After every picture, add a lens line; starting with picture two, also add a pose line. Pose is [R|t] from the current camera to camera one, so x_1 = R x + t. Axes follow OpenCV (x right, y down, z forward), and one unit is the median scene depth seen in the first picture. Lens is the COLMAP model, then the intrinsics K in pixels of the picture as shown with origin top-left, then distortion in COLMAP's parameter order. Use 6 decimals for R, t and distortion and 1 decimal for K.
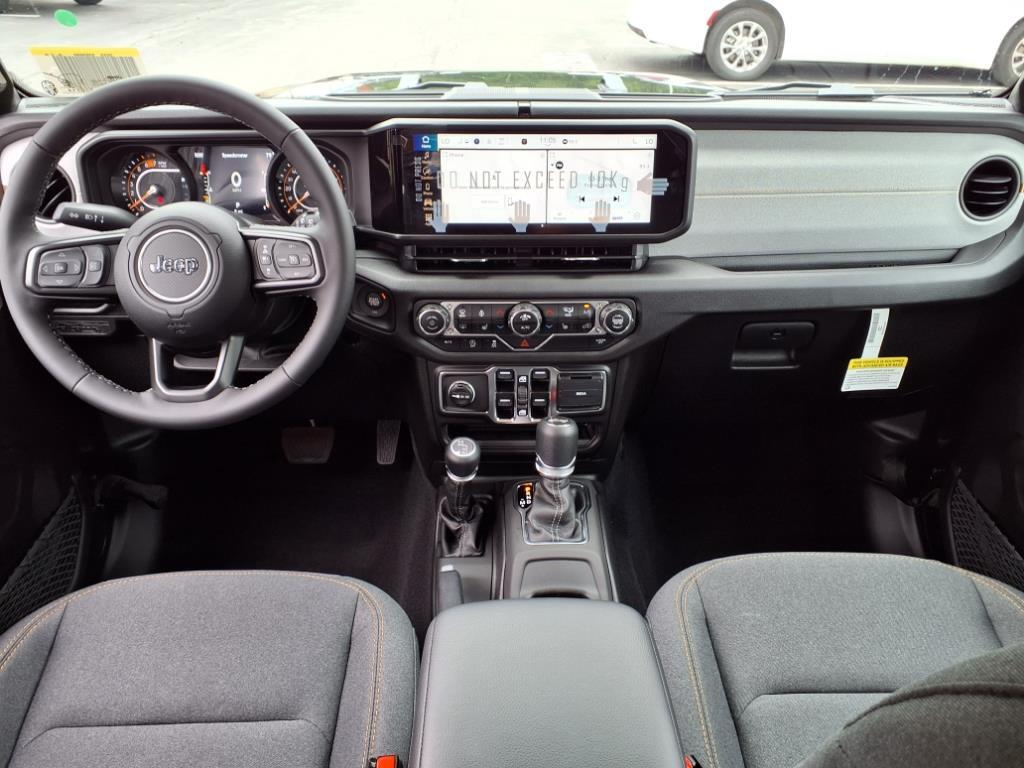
lens RADIAL K [[893.2, 0, 509.2], [0, 893.2, 427.2], [0, 0, 1]] dist [0.079603, -0.216485]
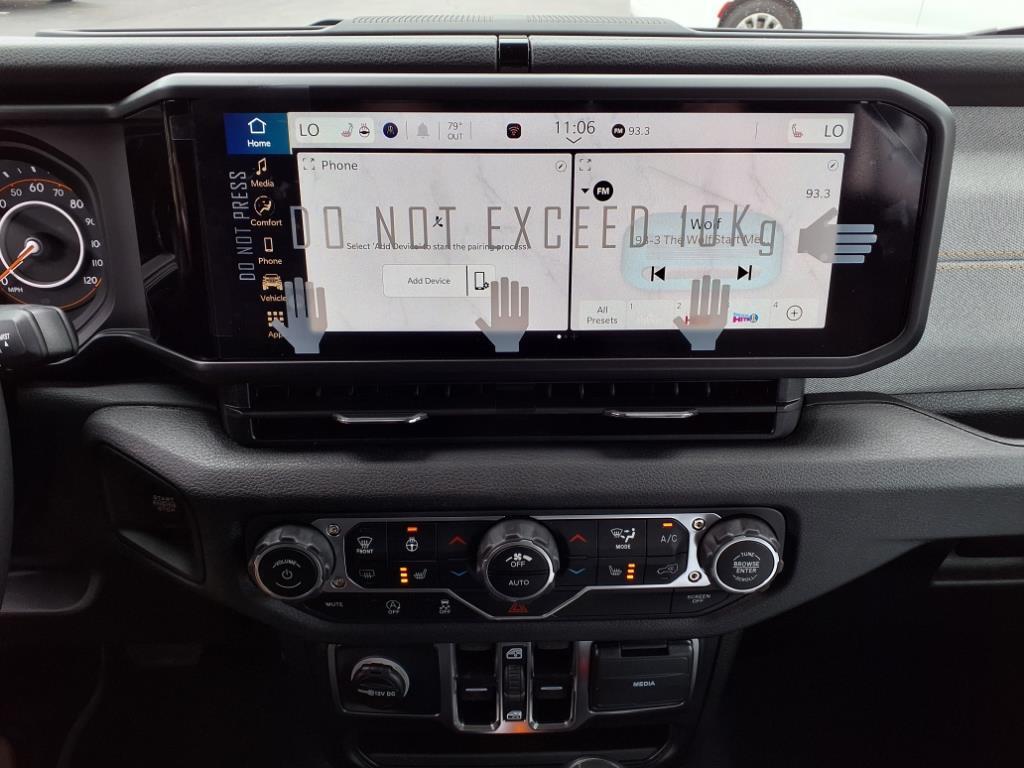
lens RADIAL K [[823.4, 0, 516.0], [0, 823.4, 380.0], [0, 0, 1]] dist [0.056034, -0.153660]
pose [[0.999945, -0.003912, 0.009775, 0.013521], [0.004205, 0.999535, -0.030197, -0.194389], [-0.009652, 0.030236, 0.999496, 0.629176]]
